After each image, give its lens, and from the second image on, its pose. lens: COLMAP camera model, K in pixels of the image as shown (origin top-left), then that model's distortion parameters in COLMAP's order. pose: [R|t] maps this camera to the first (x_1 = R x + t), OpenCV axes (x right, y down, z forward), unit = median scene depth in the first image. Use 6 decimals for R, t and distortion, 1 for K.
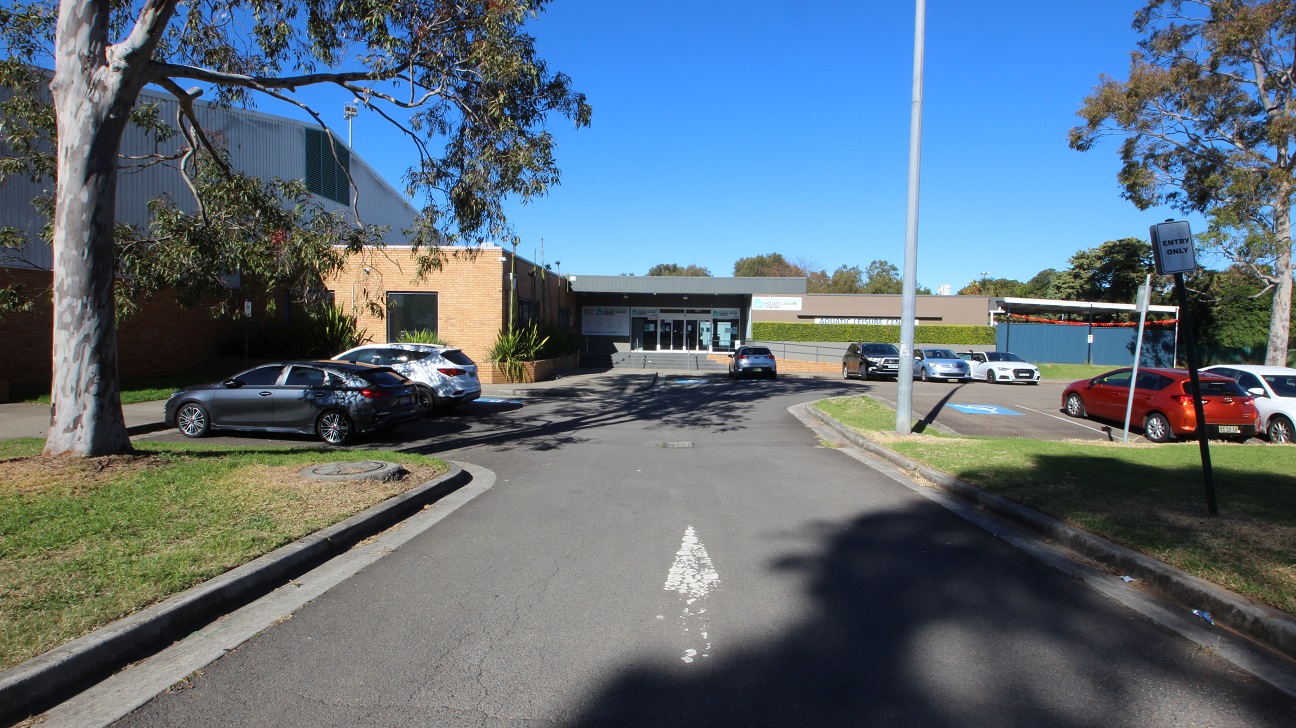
lens RADIAL K [[599.2, 0, 648.0], [0, 599.2, 364.0], [0, 0, 1]] dist [0.019398, -0.033400]
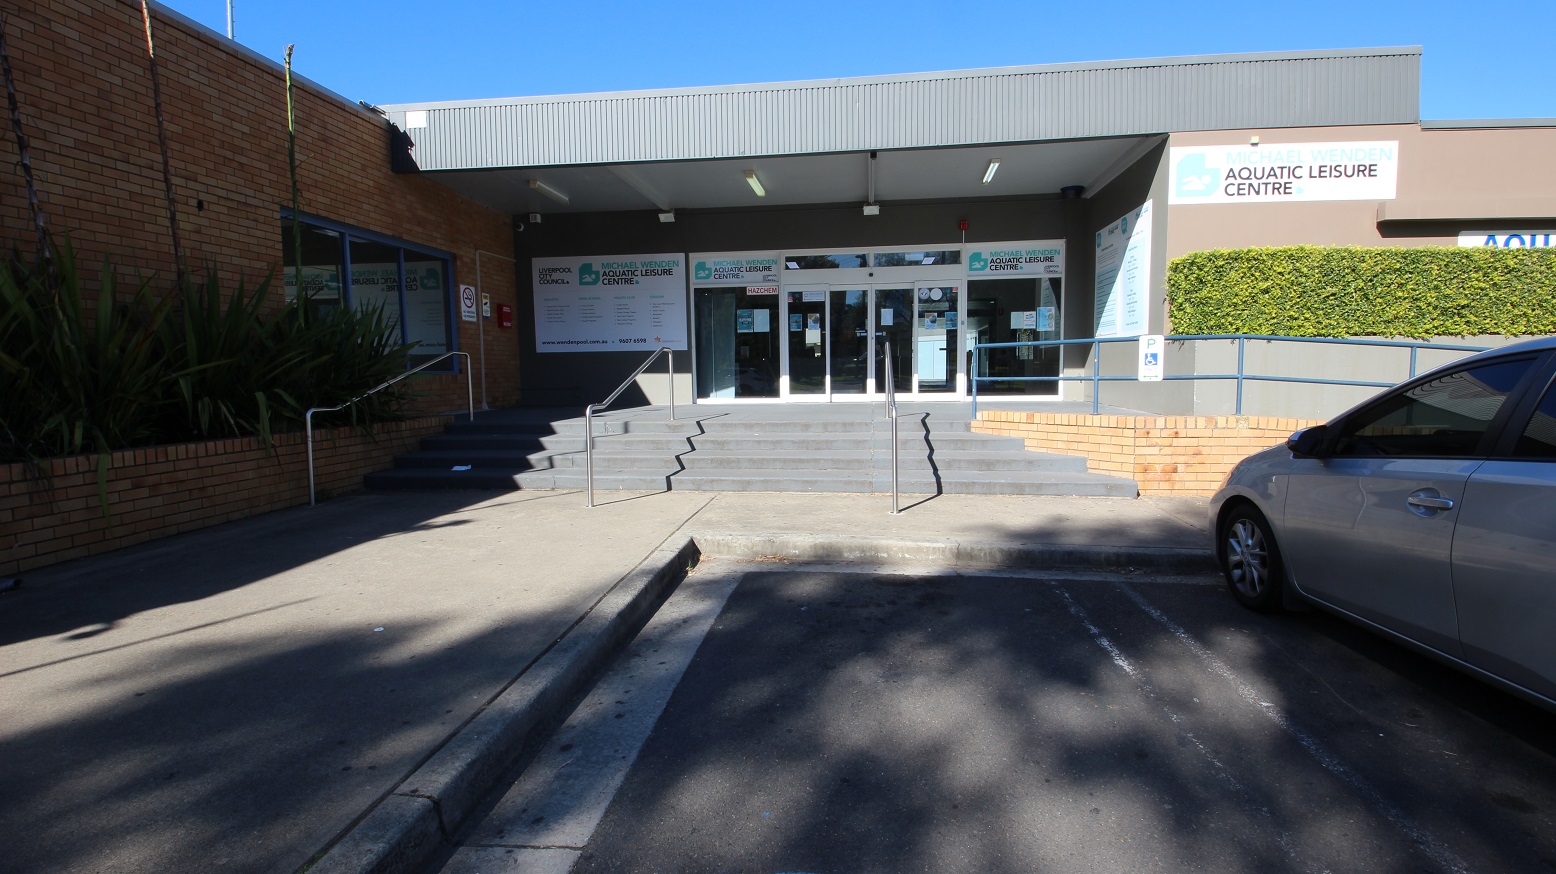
lens RADIAL K [[719.4, 0, 778.0], [0, 719.4, 437.0], [0, 0, 1]] dist [0.019398, -0.033400]
pose [[0.996829, -0.024582, -0.075685, 0.041188], [0.027361, 0.998981, 0.035903, -0.015567], [0.074725, -0.037860, 0.996485, 0.646544]]
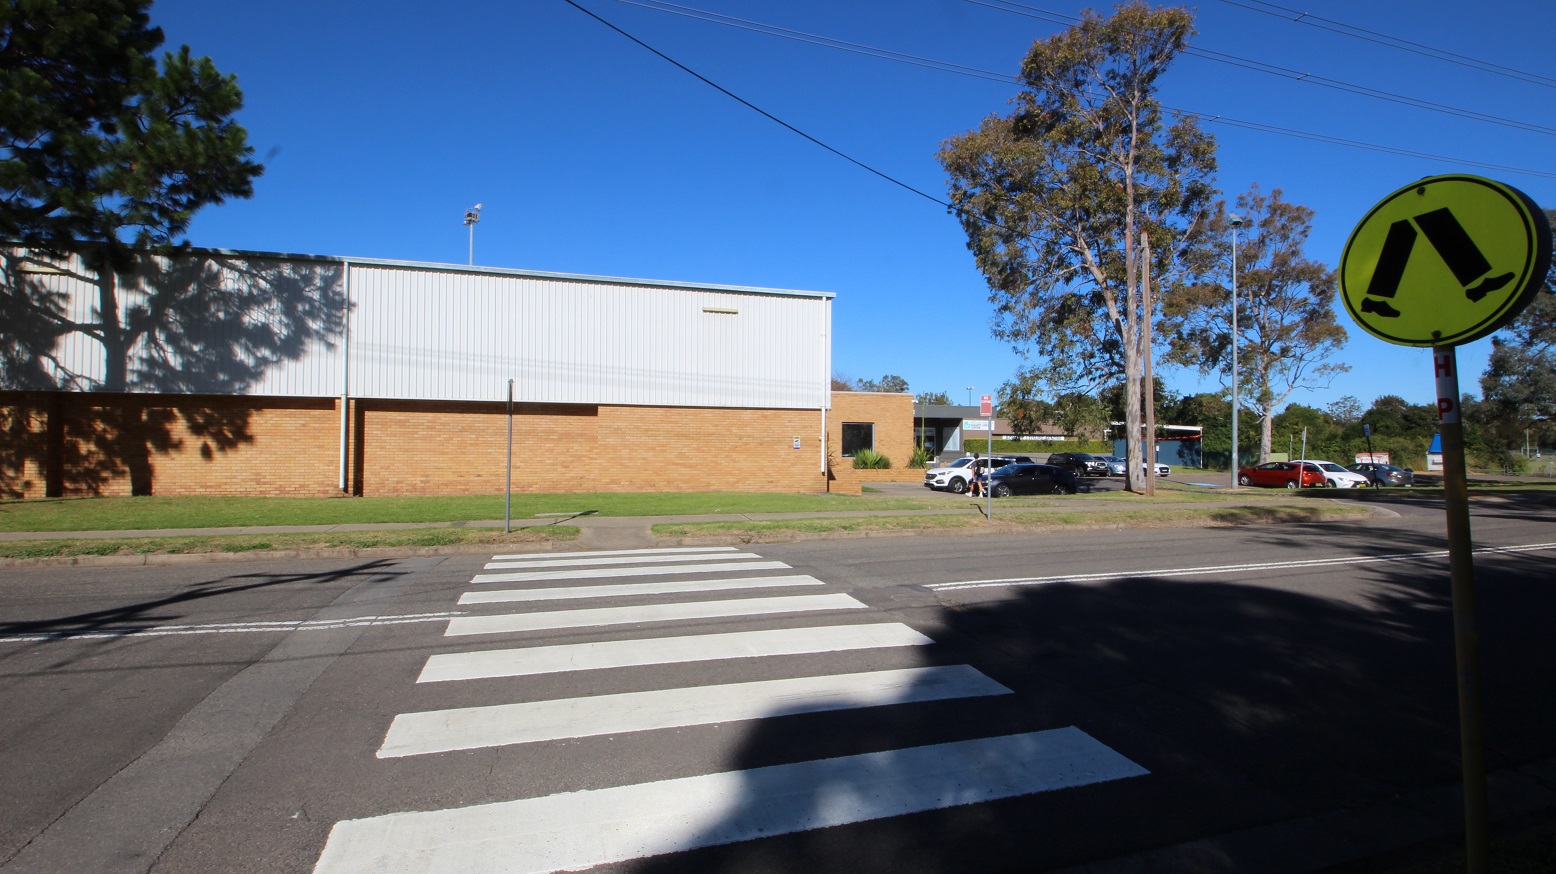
lens RADIAL K [[719.4, 0, 778.0], [0, 719.4, 437.0], [0, 0, 1]] dist [0.019398, -0.033400]
pose [[0.937907, -0.007477, 0.346807, -0.717670], [0.027970, 0.998143, -0.054122, 0.002153], [-0.345759, 0.060462, 0.936374, -0.351140]]
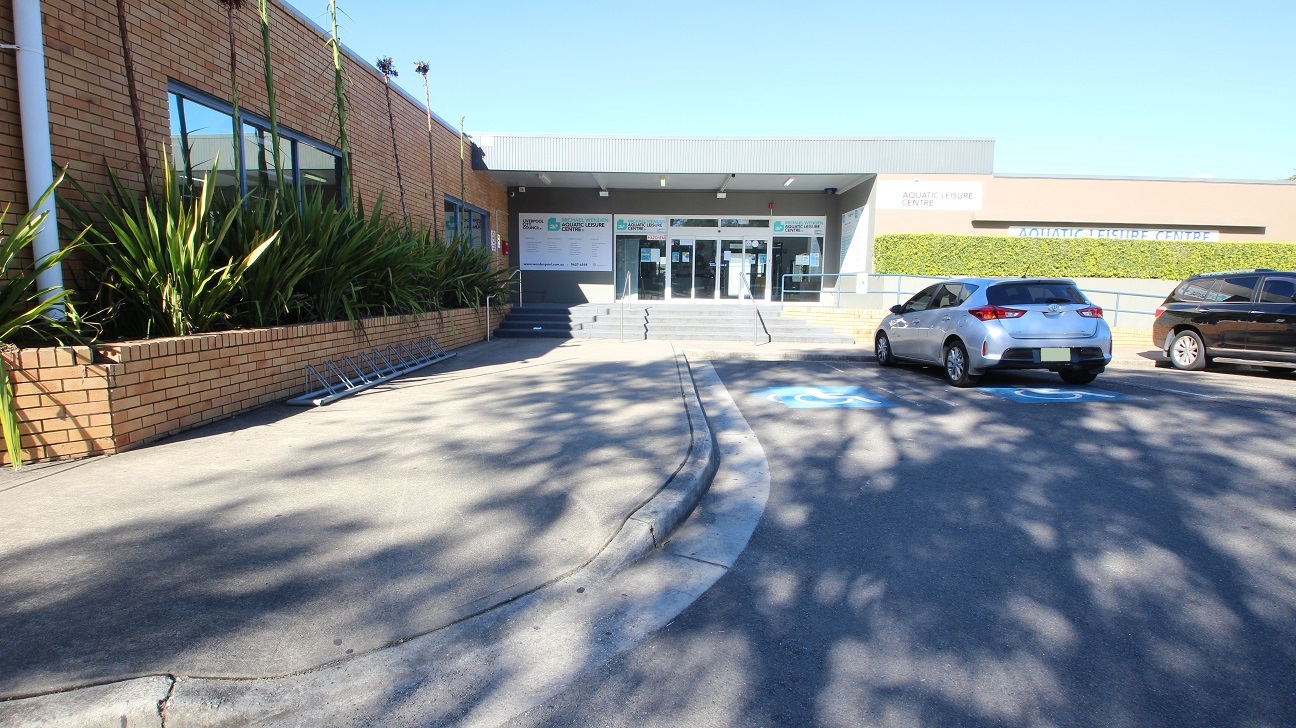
lens RADIAL K [[599.2, 0, 648.0], [0, 599.2, 364.0], [0, 0, 1]] dist [0.019398, -0.033400]
pose [[0.999623, -0.008095, 0.026240, -0.014242], [0.006093, 0.997128, 0.075493, -0.006274], [-0.026775, -0.075304, 0.996801, 0.480922]]
